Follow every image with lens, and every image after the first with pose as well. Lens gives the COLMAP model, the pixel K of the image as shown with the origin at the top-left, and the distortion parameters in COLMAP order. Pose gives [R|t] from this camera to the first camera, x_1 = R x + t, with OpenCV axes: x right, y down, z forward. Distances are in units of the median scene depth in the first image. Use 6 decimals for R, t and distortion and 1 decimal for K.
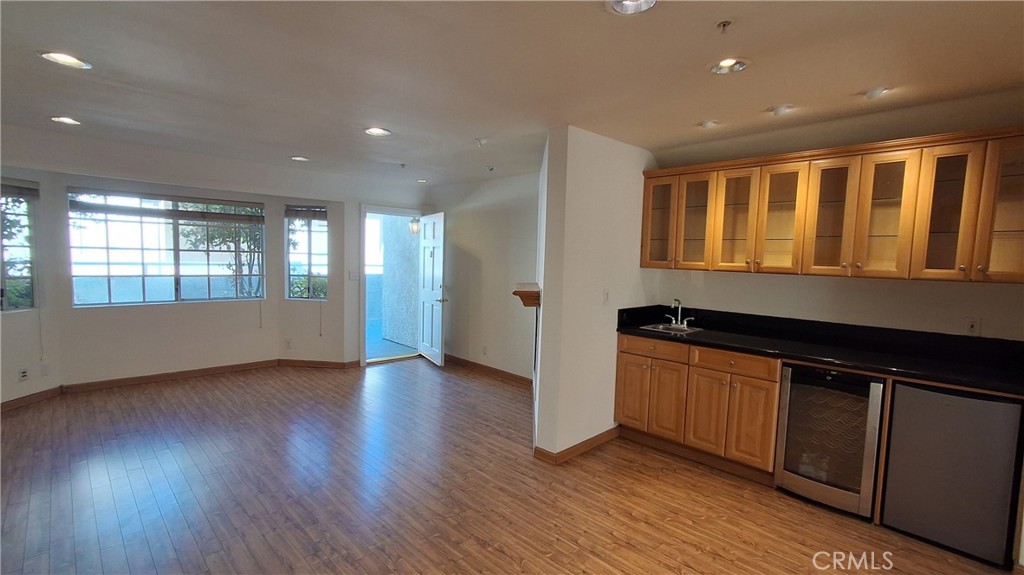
lens RADIAL K [[468.9, 0, 510.1], [0, 468.9, 294.5], [0, 0, 1]] dist [-0.010392, 0.008355]
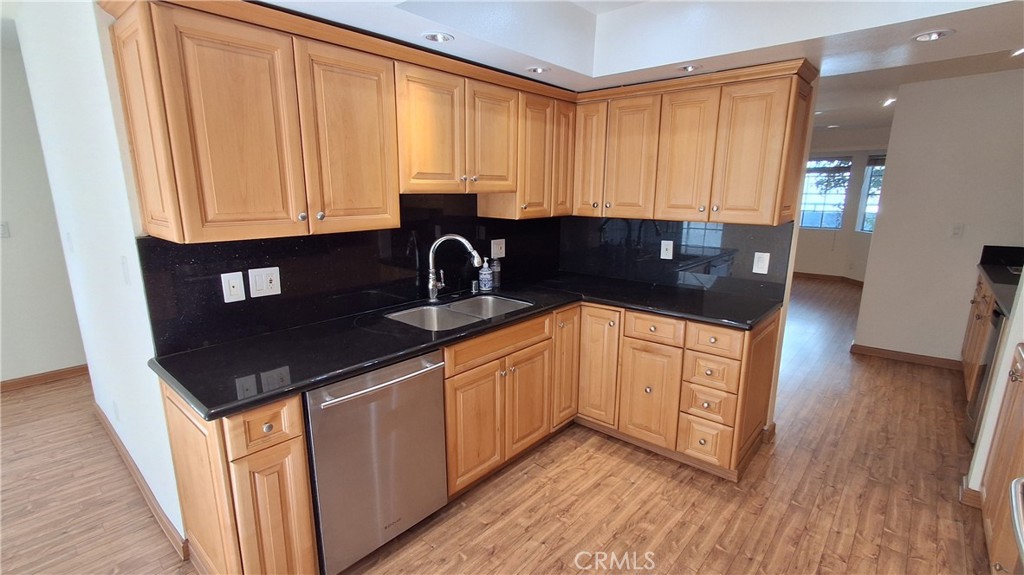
lens RADIAL K [[468.9, 0, 516.1], [0, 468.9, 293.7], [0, 0, 1]] dist [-0.010392, 0.008355]
pose [[0.088020, 0.192904, -0.977262, 1.178531], [-0.086138, 0.978869, 0.185463, 0.033764], [0.992387, 0.067855, 0.102776, -0.095772]]
